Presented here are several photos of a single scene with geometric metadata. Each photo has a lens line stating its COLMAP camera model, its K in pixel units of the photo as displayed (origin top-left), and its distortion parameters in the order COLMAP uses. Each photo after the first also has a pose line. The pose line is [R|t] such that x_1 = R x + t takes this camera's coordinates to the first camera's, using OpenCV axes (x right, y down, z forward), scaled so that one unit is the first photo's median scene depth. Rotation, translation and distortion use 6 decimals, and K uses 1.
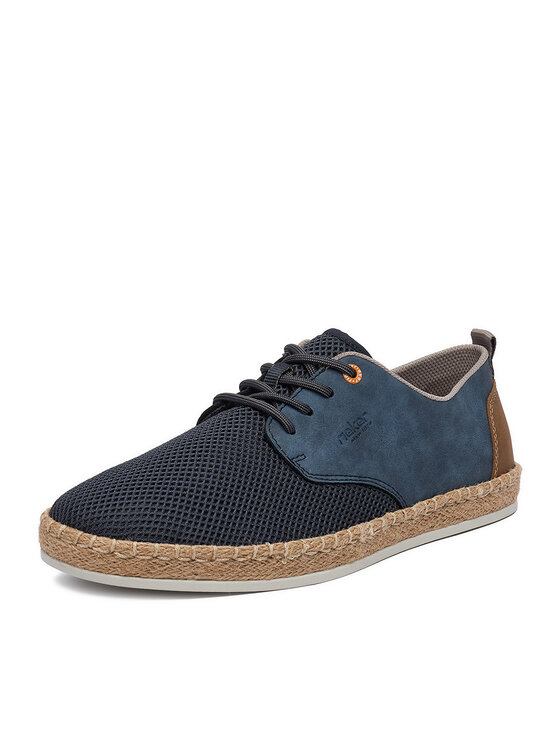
lens RADIAL K [[1835.0, 0, 280.0], [0, 1835.0, 373.0], [0, 0, 1]] dist [0.264586, 0.029275]
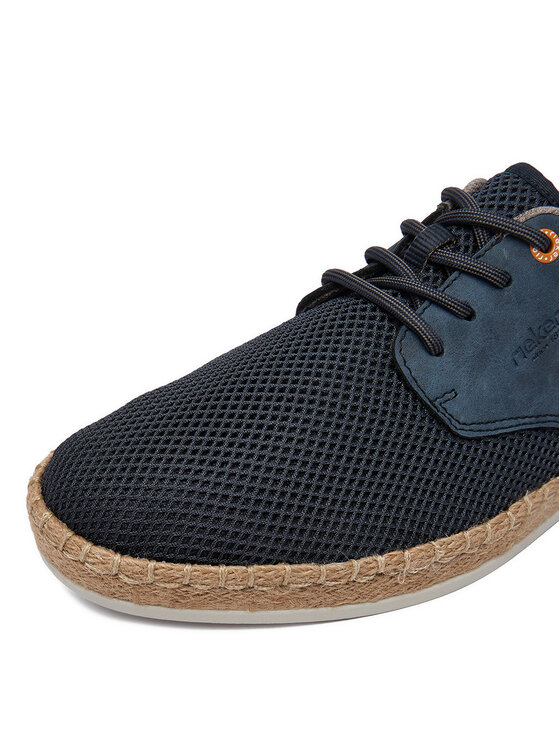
lens RADIAL K [[961.3, 0, 280.0], [0, 961.3, 373.0], [0, 0, 1]] dist [-0.134258, 0.043434]
pose [[0.983558, 0.097153, -0.152233, 0.003691], [-0.038445, 0.936284, 0.349133, -0.070597], [0.176453, -0.337540, 0.924625, 0.680883]]
